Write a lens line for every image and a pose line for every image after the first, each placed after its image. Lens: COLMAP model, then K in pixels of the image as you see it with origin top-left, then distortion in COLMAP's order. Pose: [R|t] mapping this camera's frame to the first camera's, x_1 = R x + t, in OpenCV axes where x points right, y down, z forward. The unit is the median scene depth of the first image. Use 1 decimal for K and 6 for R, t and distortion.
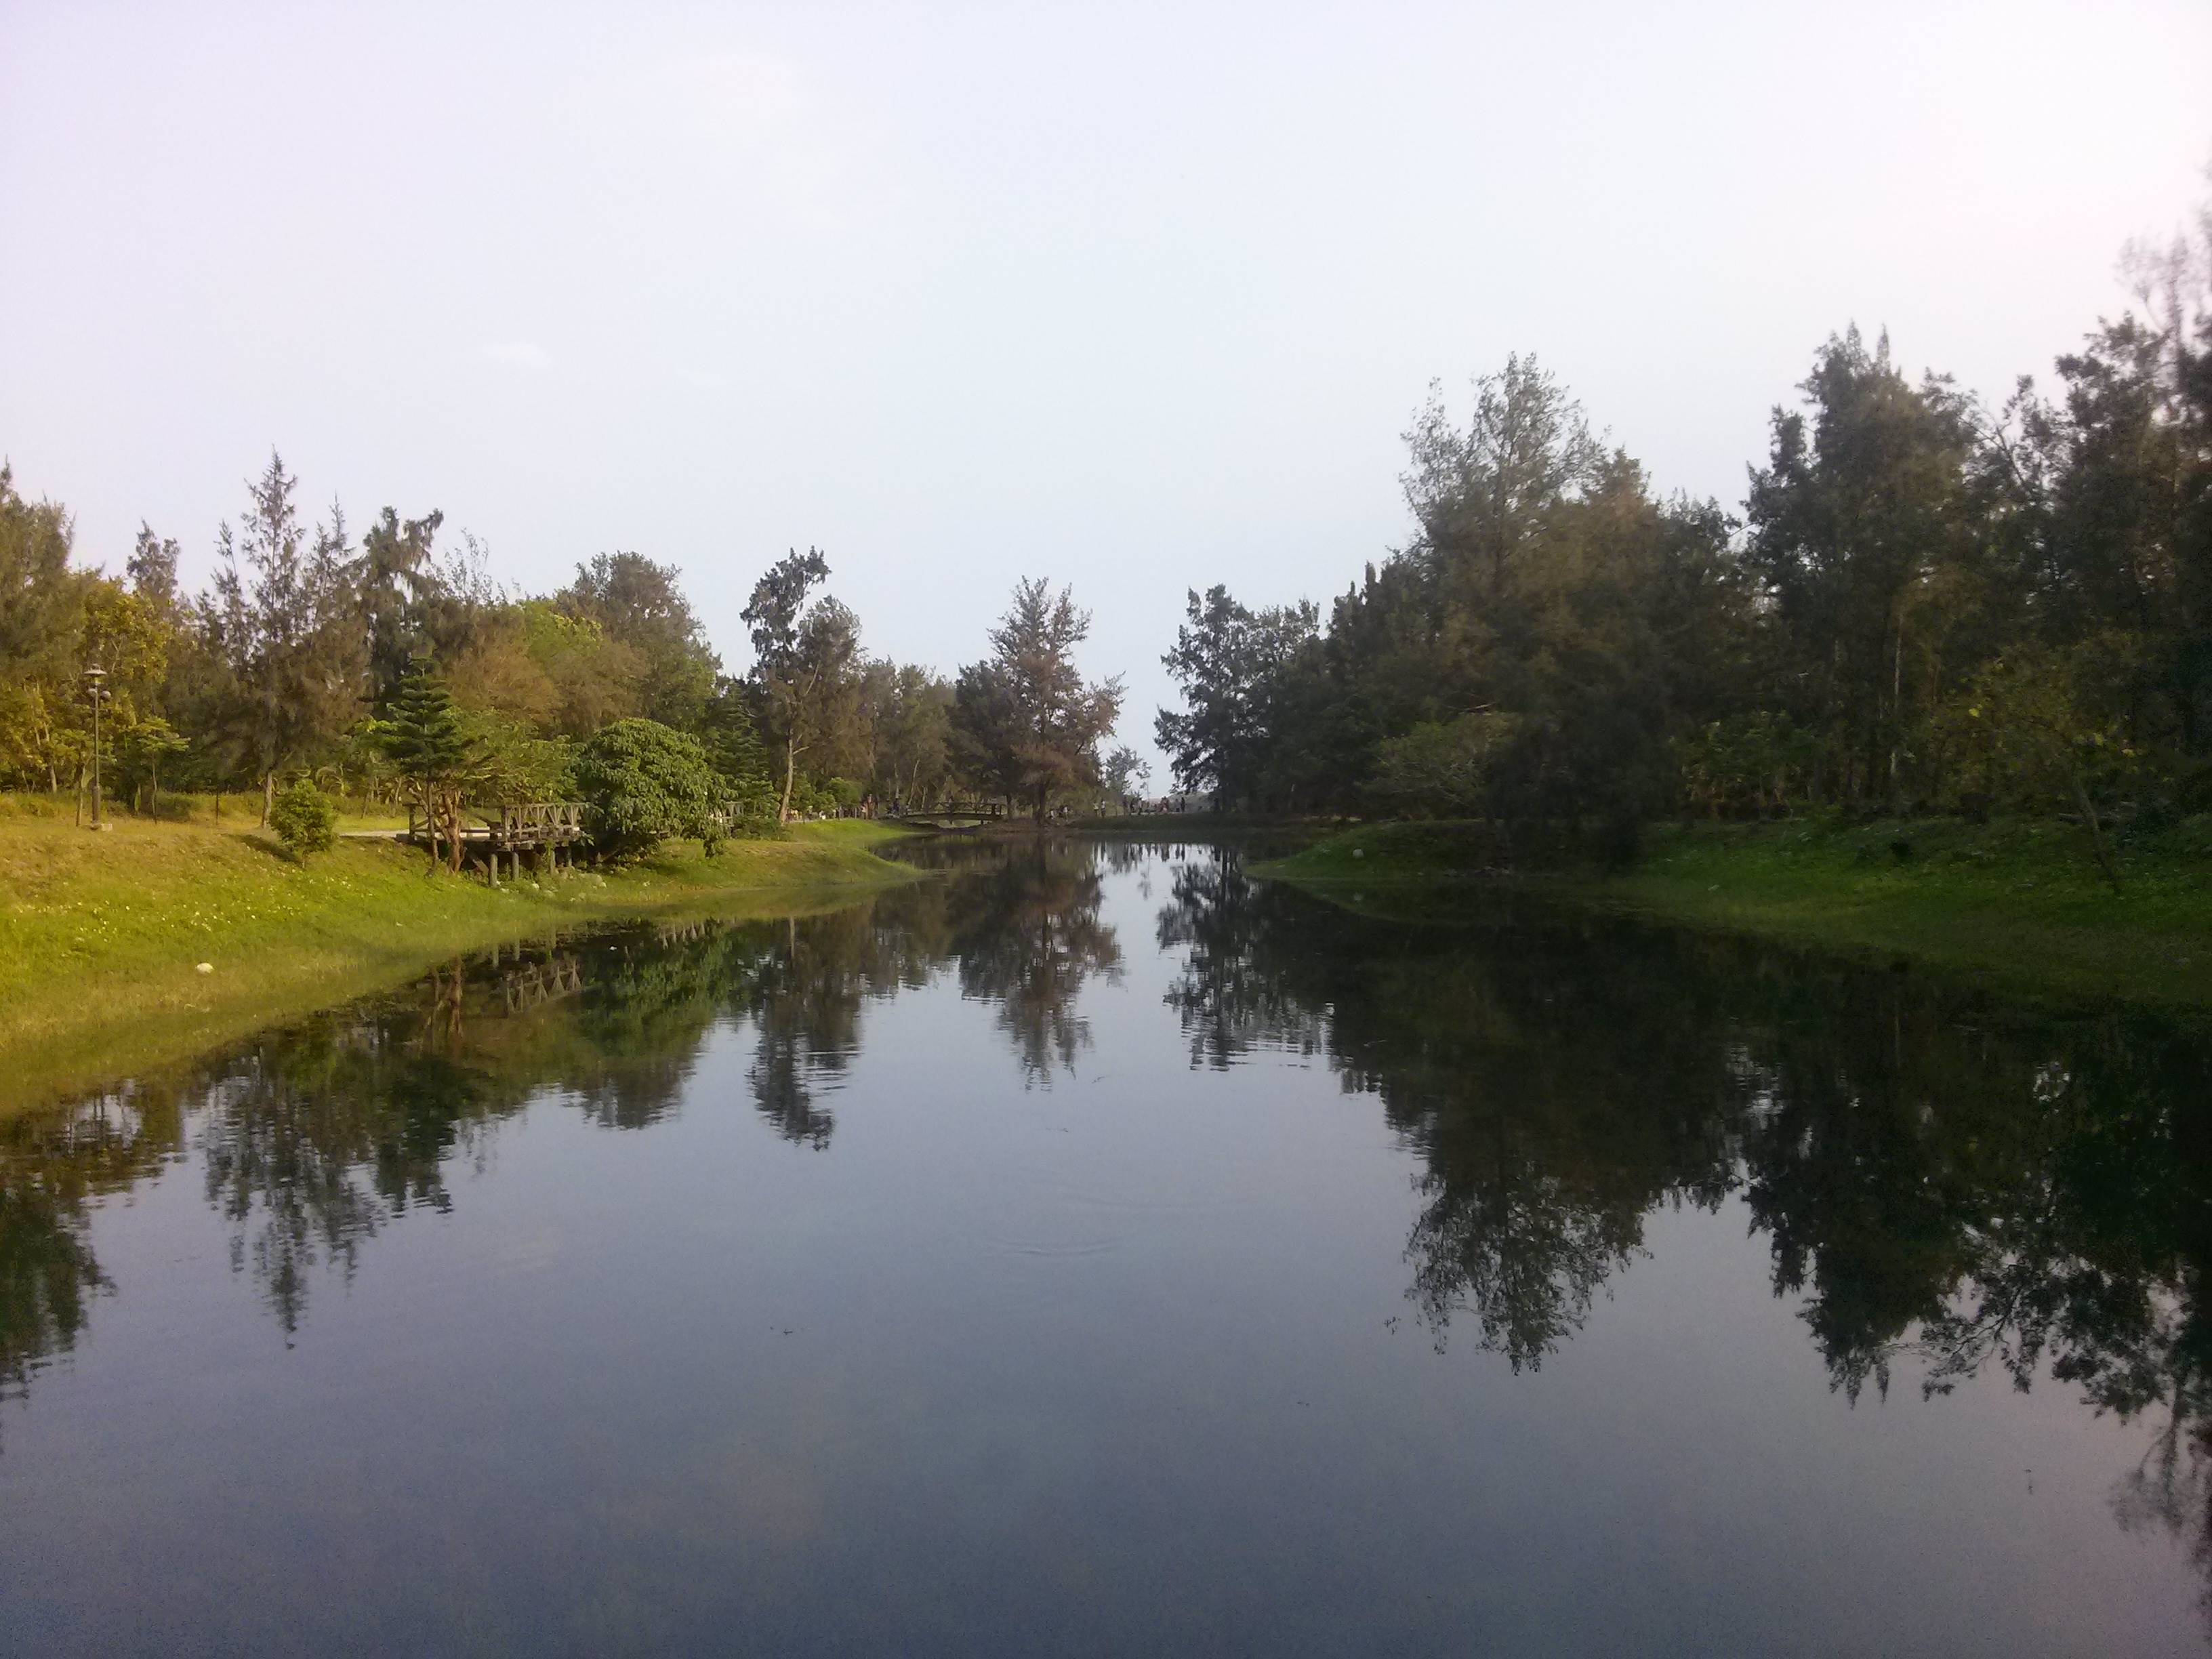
lens RADIAL K [[1758.3, 0, 1101.7], [0, 1758.3, 837.7], [0, 0, 1]] dist [-0.009980, -0.014843]
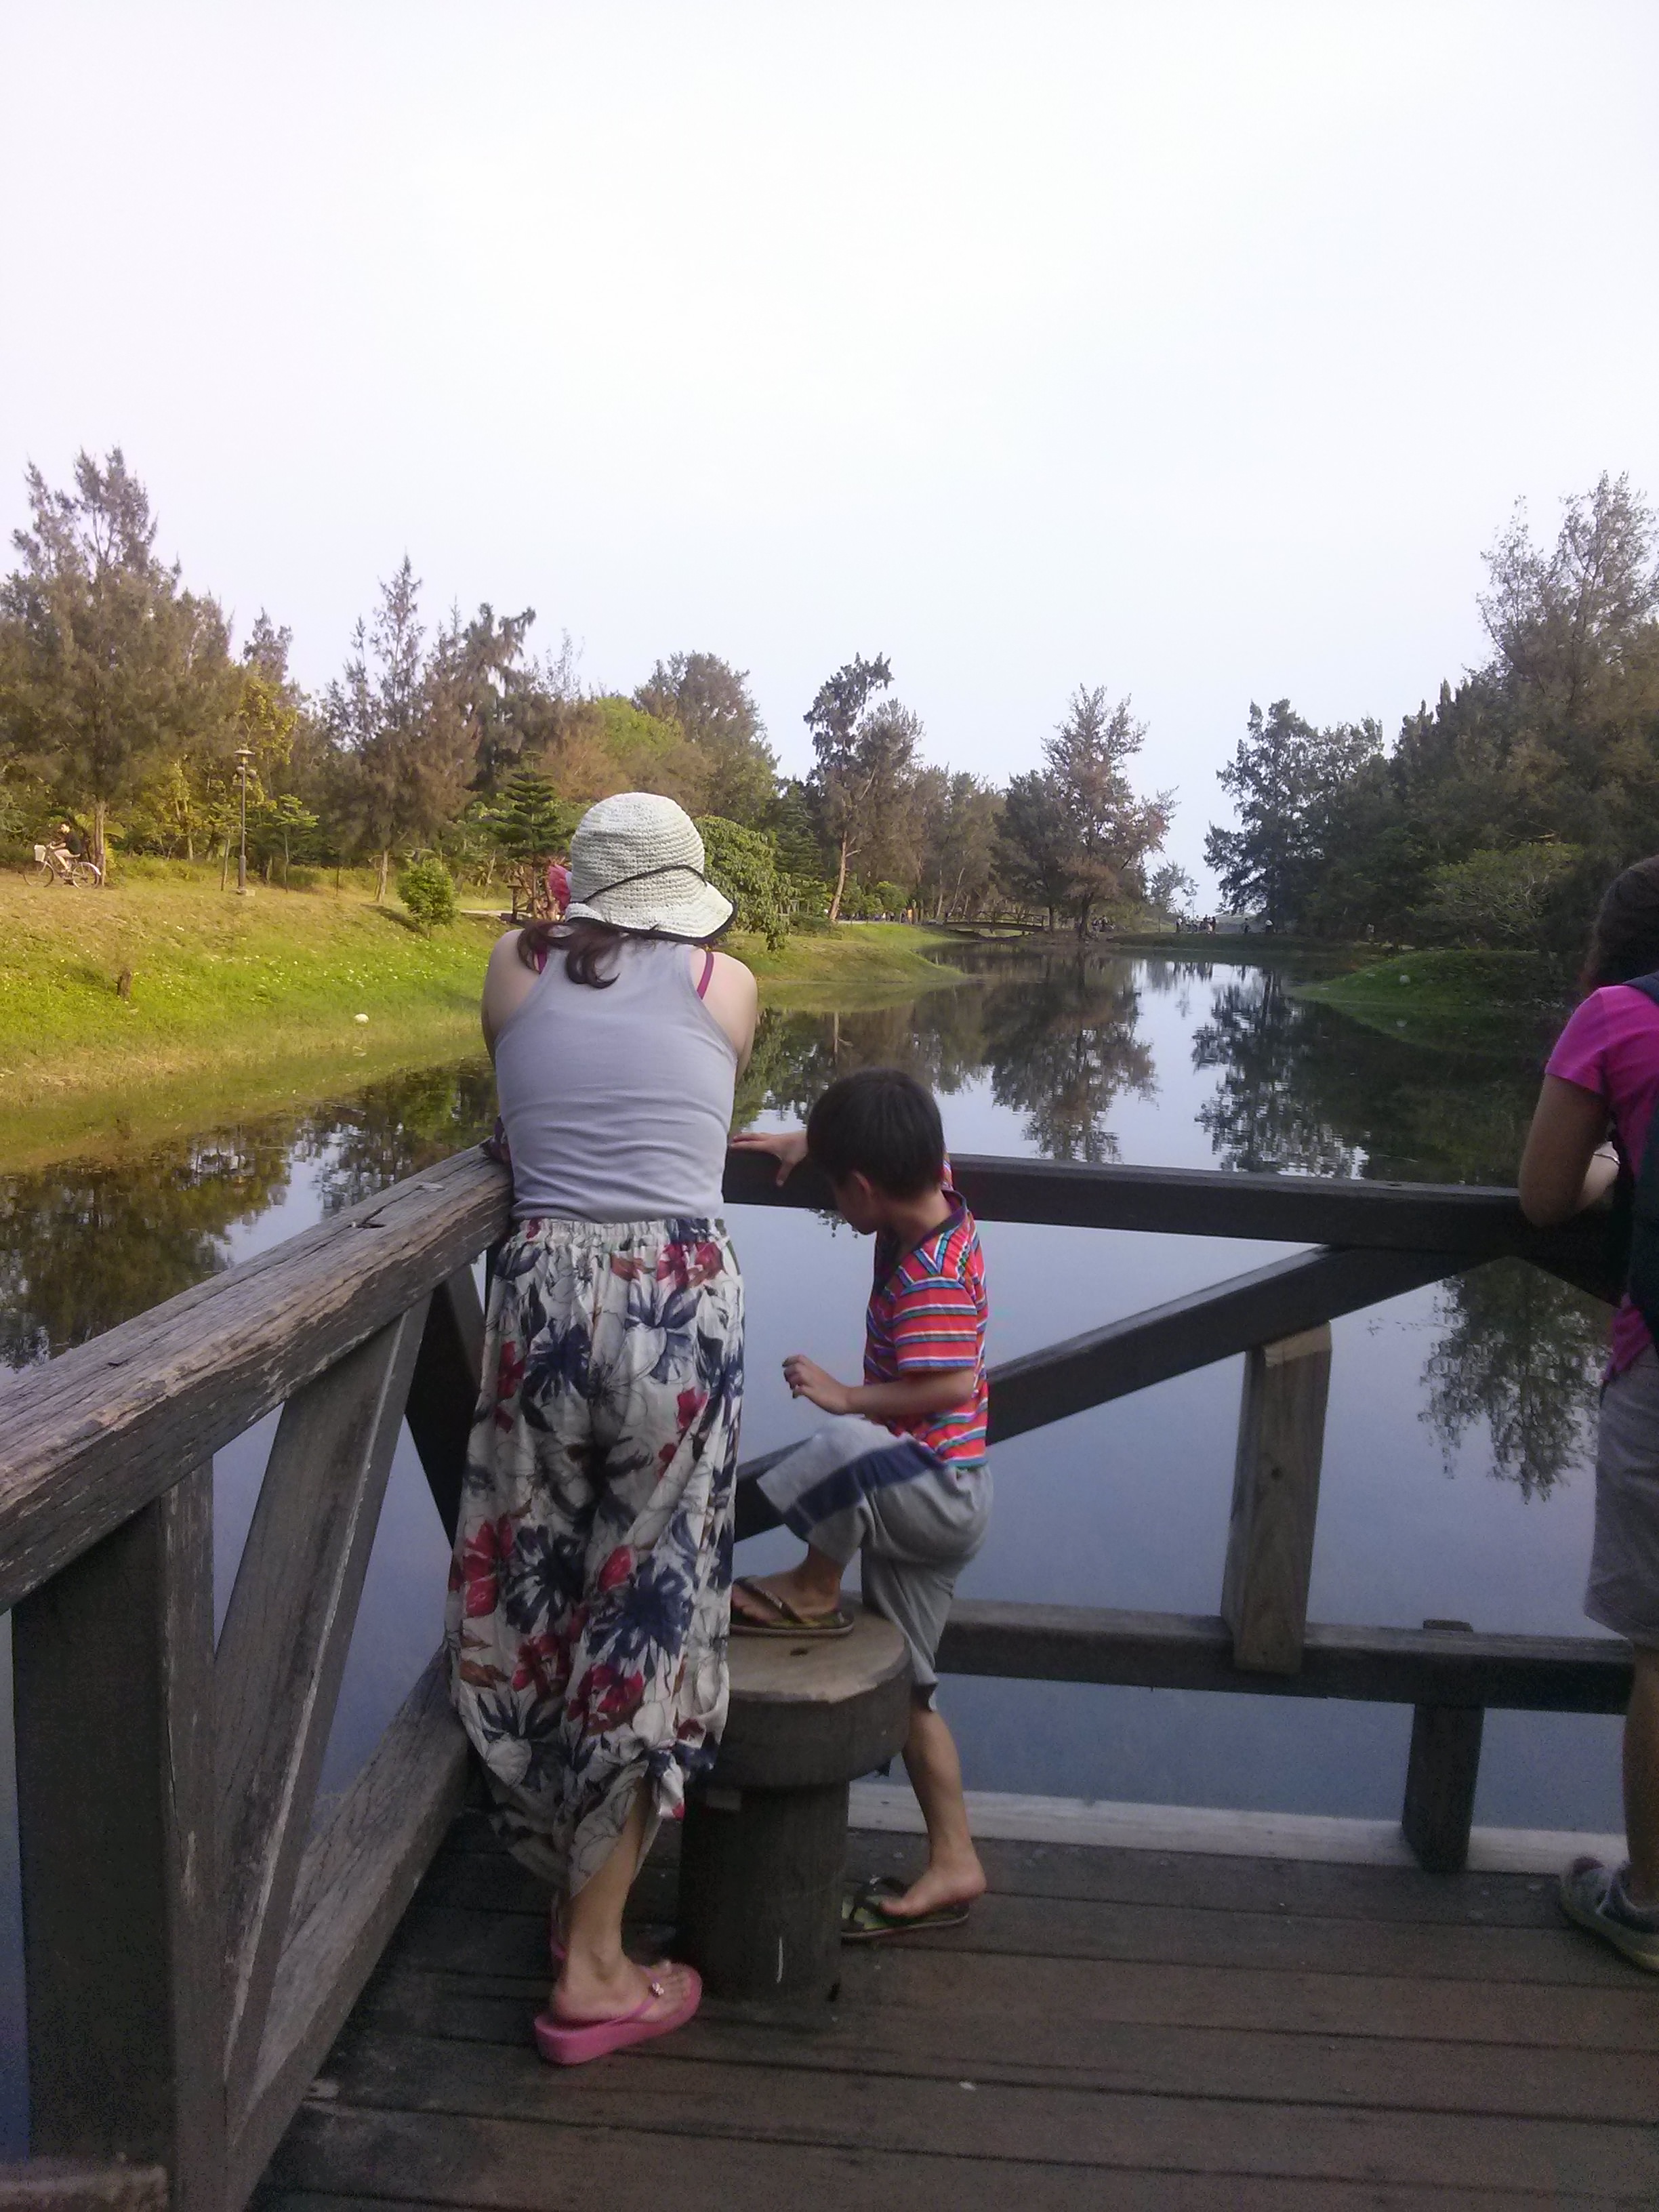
lens RADIAL K [[1959.8, 0, 826.9], [0, 1959.8, 1132.0], [0, 0, 1]] dist [0.094914, -0.277574]
pose [[0.986695, 0.064009, -0.149450, -0.004212], [-0.050784, 0.994583, 0.090694, 0.009518], [0.154446, -0.081898, 0.984601, -0.152244]]
